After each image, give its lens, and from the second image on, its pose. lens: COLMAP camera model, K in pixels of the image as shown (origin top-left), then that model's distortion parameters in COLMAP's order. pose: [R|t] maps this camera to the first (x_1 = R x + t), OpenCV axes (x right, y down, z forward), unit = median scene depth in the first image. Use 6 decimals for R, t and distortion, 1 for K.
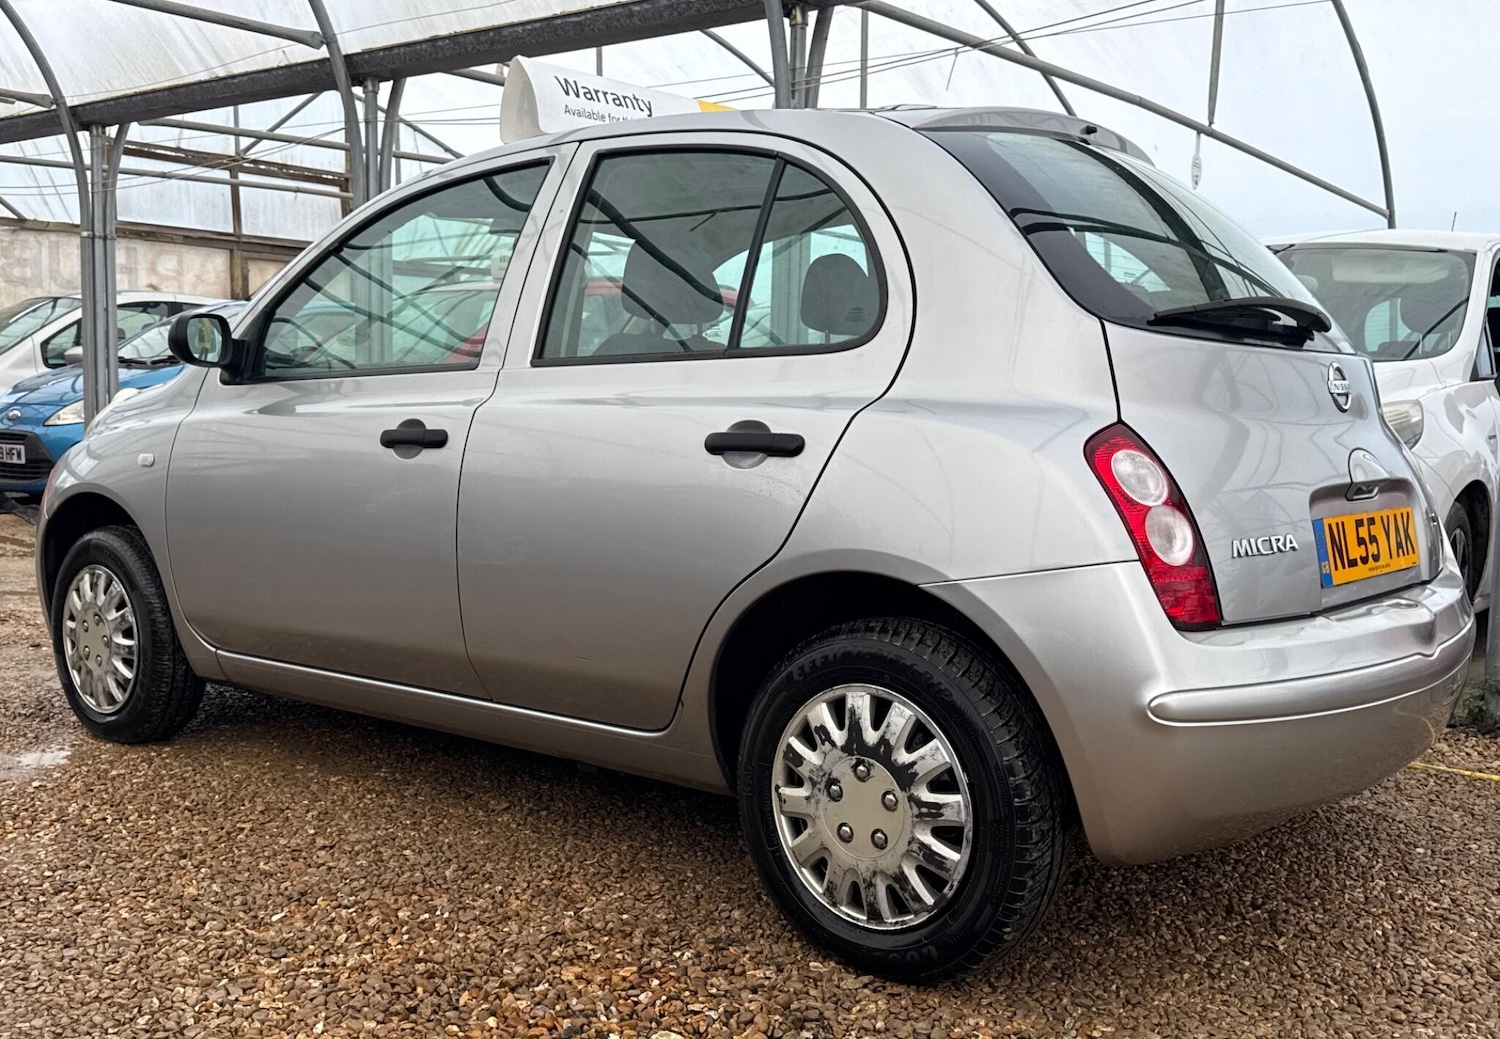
lens RADIAL K [[1544.1, 0, 756.0], [0, 1544.1, 543.2], [0, 0, 1]] dist [0.219178, -0.523126]
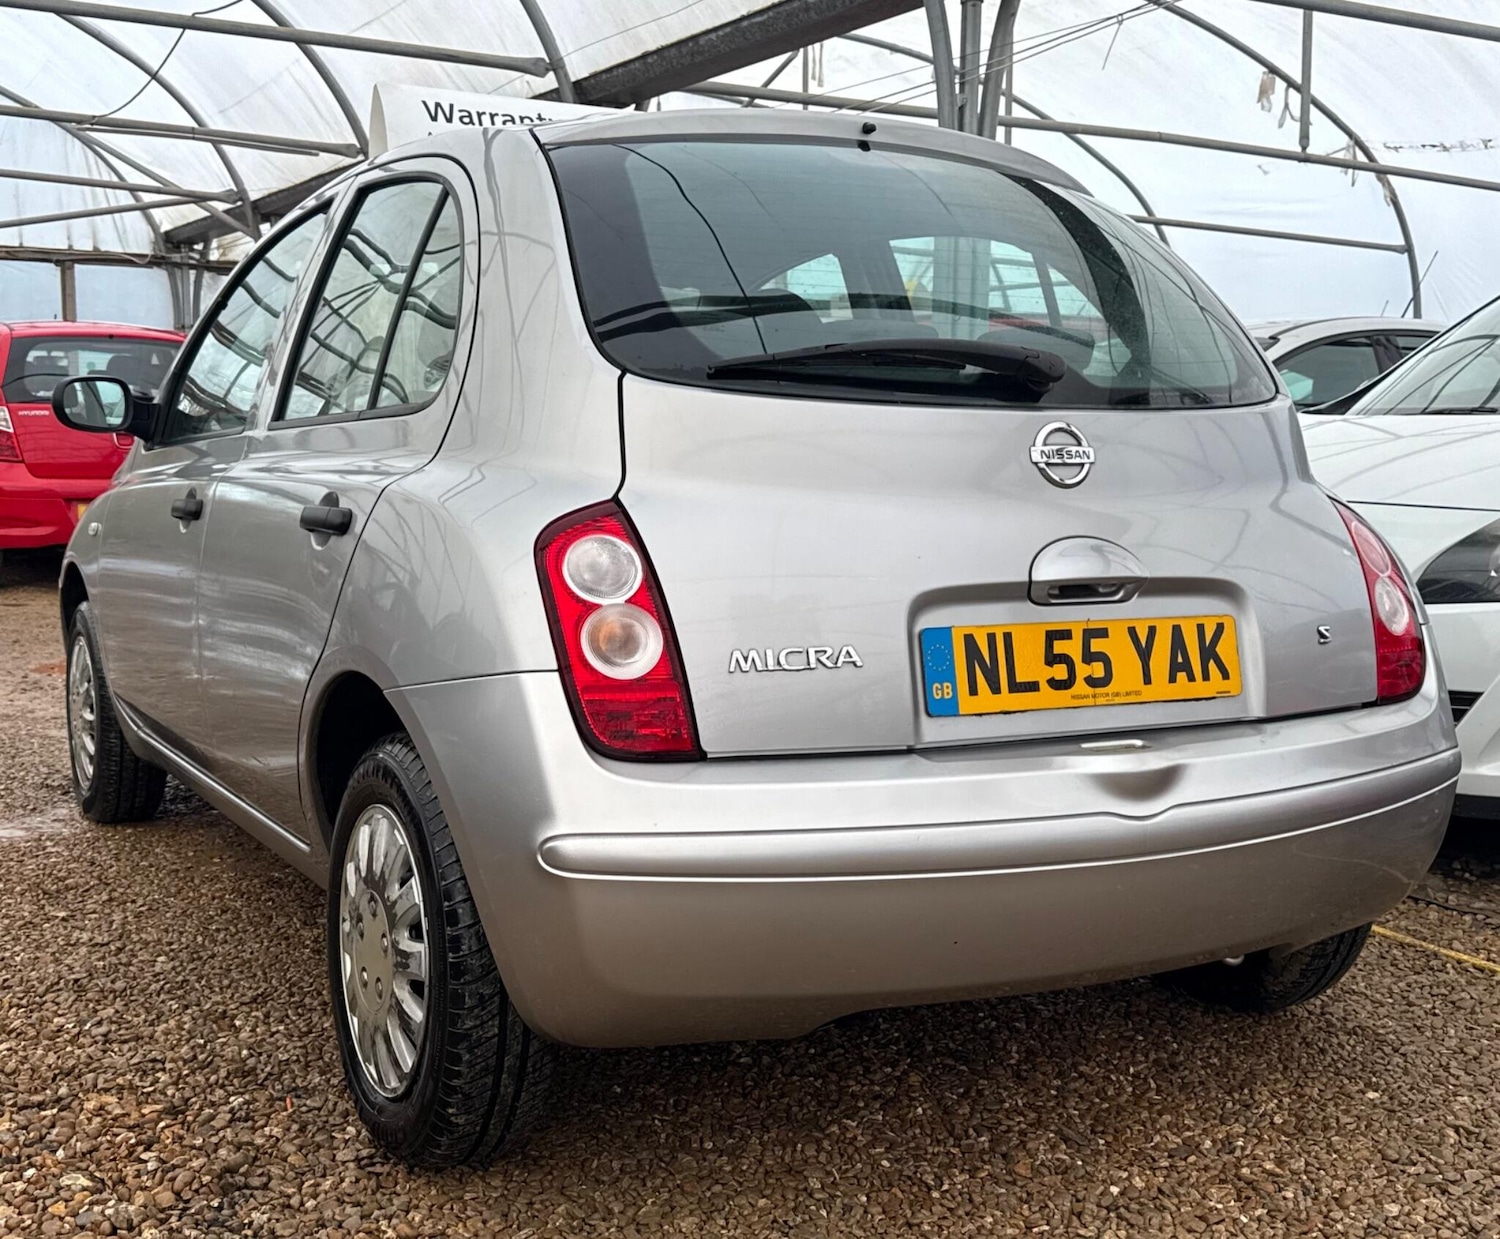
lens RADIAL K [[1840.1, 0, 737.4], [0, 1840.1, 622.5], [0, 0, 1]] dist [0.217044, -0.572034]
pose [[0.926794, 0.031018, -0.374287, 0.542829], [-0.032286, 0.999475, 0.002884, -0.015462], [0.374179, 0.009411, 0.927309, 0.113977]]
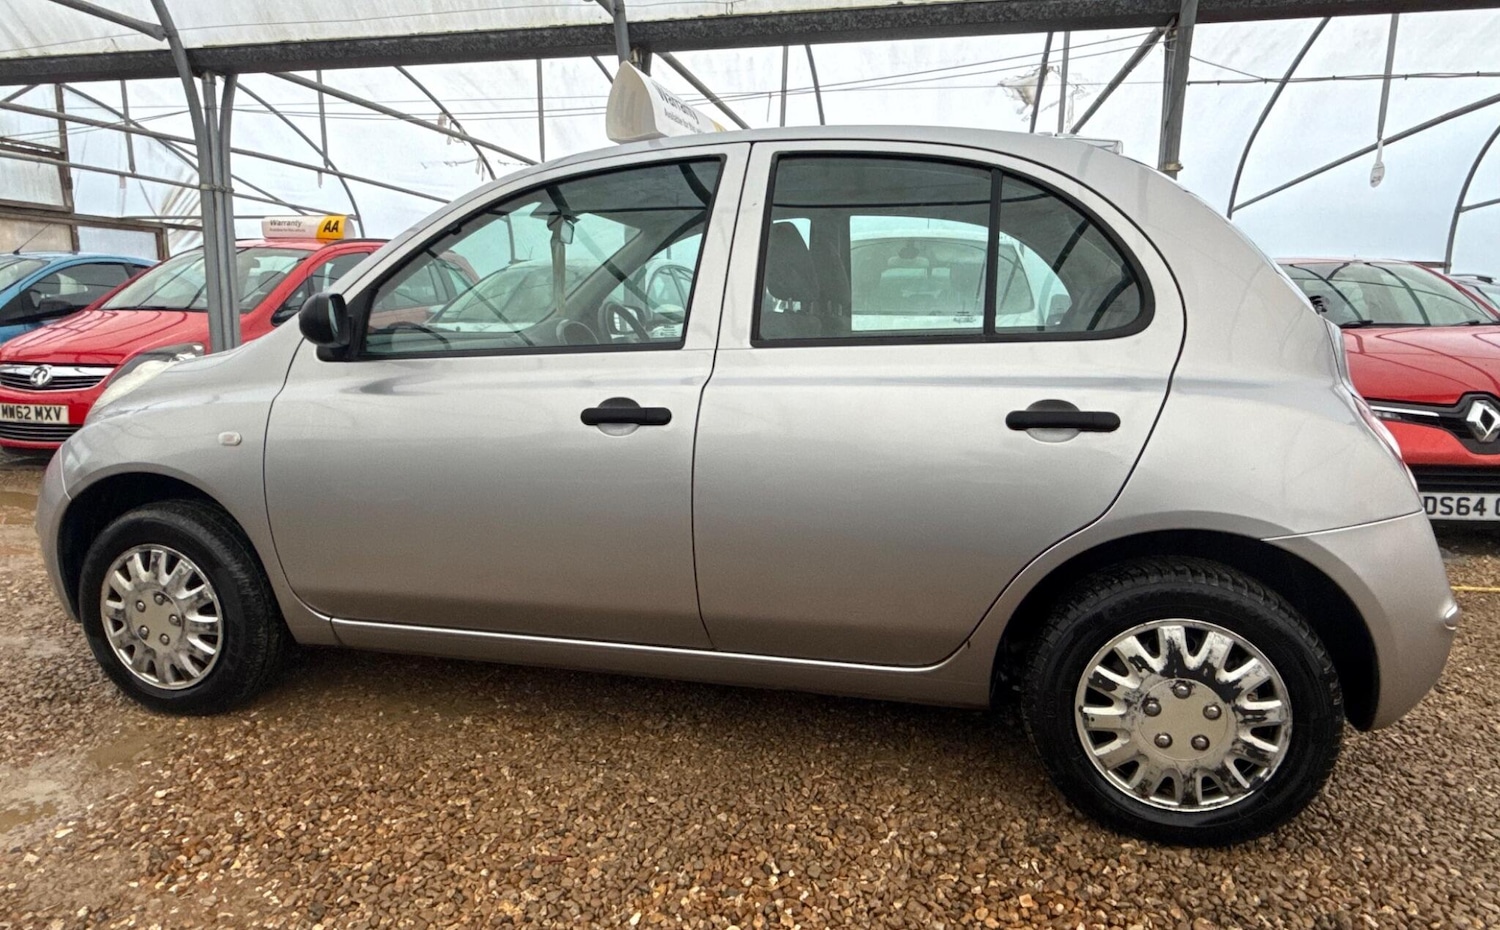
lens RADIAL K [[915.8, 0, 778.8], [0, 915.8, 443.3], [0, 0, 1]] dist [-0.000655, -0.000996]
pose [[0.891970, -0.072726, 0.446207, -0.446246], [0.050209, 0.996806, 0.062097, -0.090574], [-0.449298, -0.032985, 0.892773, 0.442011]]
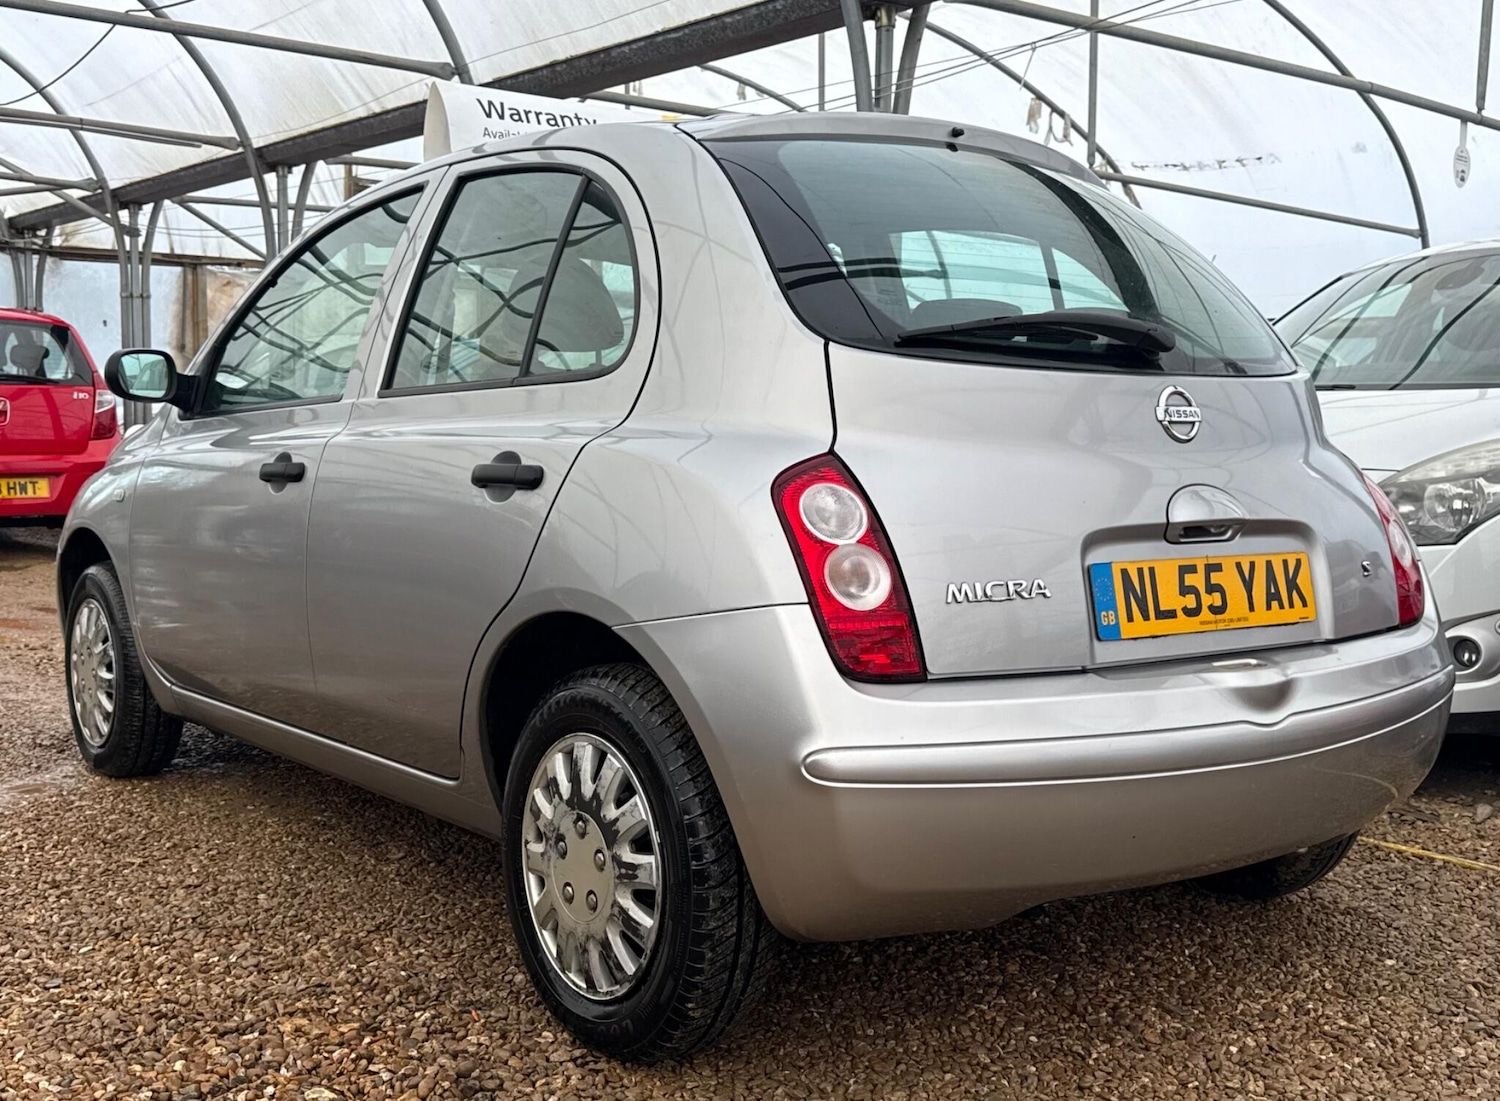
lens RADIAL K [[1696.0, 0, 750.0], [0, 1696.0, 550.5], [0, 0, 1]] dist [0.218141, -0.554584]
pose [[0.973894, 0.010736, -0.226751, 0.343665], [-0.016761, 0.999555, -0.024664, 0.004133], [0.226385, 0.027821, 0.973640, 0.018893]]
